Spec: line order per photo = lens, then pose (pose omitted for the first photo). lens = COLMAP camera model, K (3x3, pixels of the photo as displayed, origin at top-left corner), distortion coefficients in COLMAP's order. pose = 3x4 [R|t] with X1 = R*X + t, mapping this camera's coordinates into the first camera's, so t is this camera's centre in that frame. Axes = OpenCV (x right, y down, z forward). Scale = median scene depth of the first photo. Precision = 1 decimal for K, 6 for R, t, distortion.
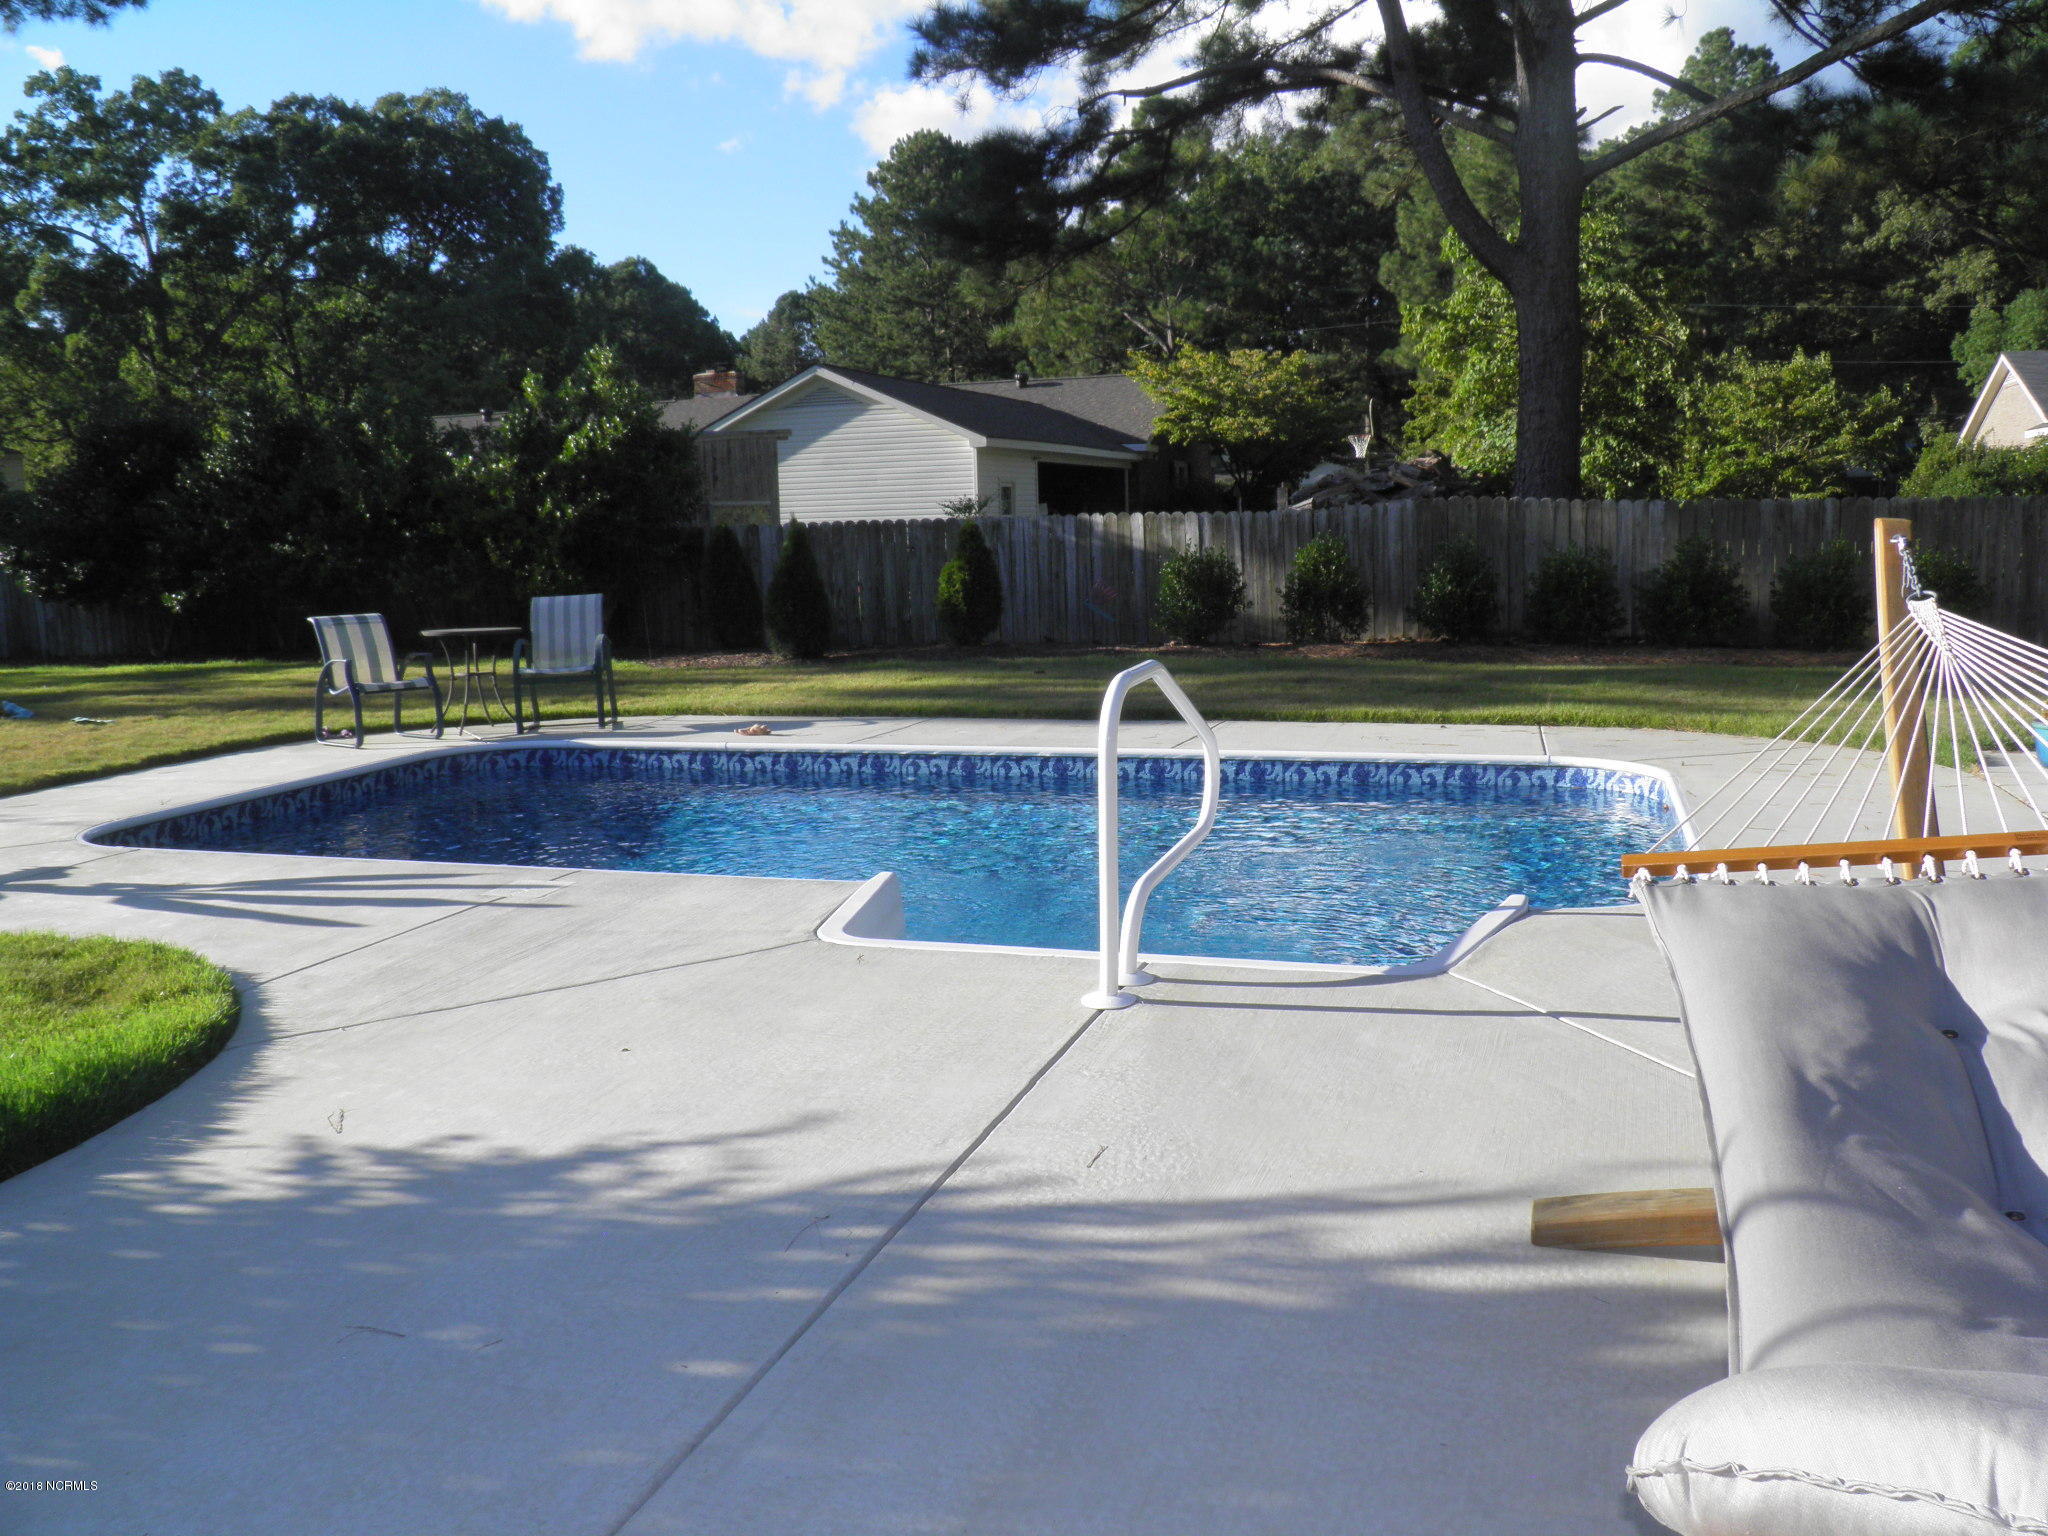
lens RADIAL K [[1712.2, 0, 1007.2], [0, 1712.2, 771.7], [0, 0, 1]] dist [-0.119540, 0.086631]
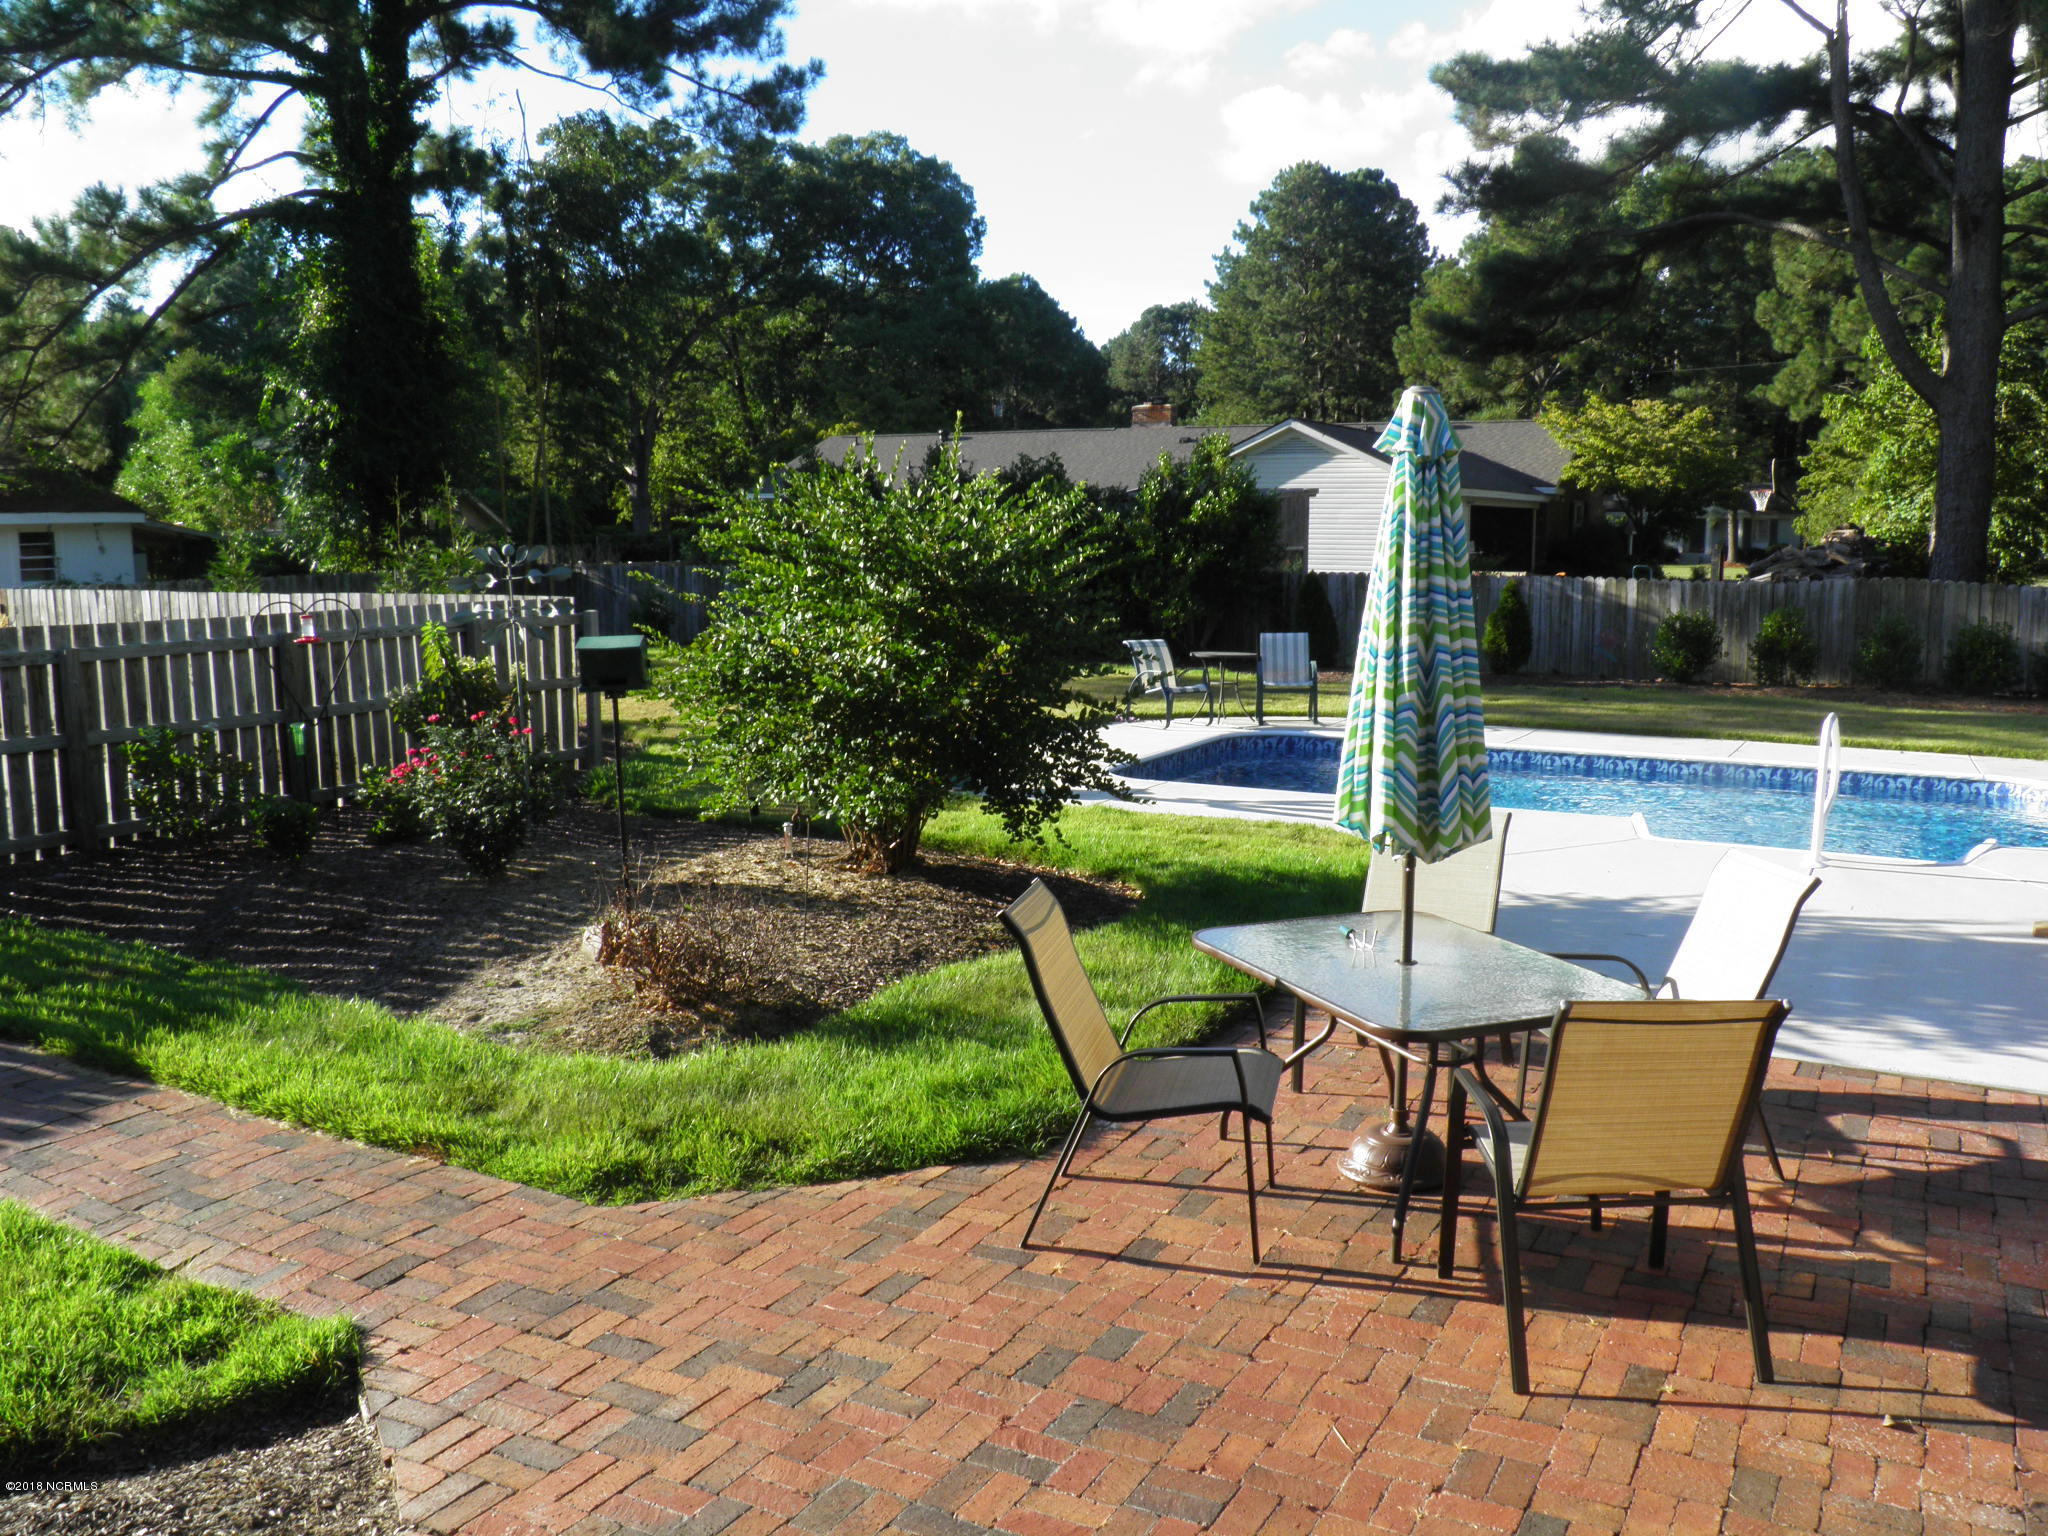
lens RADIAL K [[1712.2, 0, 1038.3], [0, 1712.2, 763.3], [0, 0, 1]] dist [-0.119540, 0.086631]
pose [[0.985553, 0.052759, -0.160943, -0.063694], [-0.053534, 0.998566, -0.000478, 0.006126], [0.160687, 0.009087, 0.986964, -0.141236]]
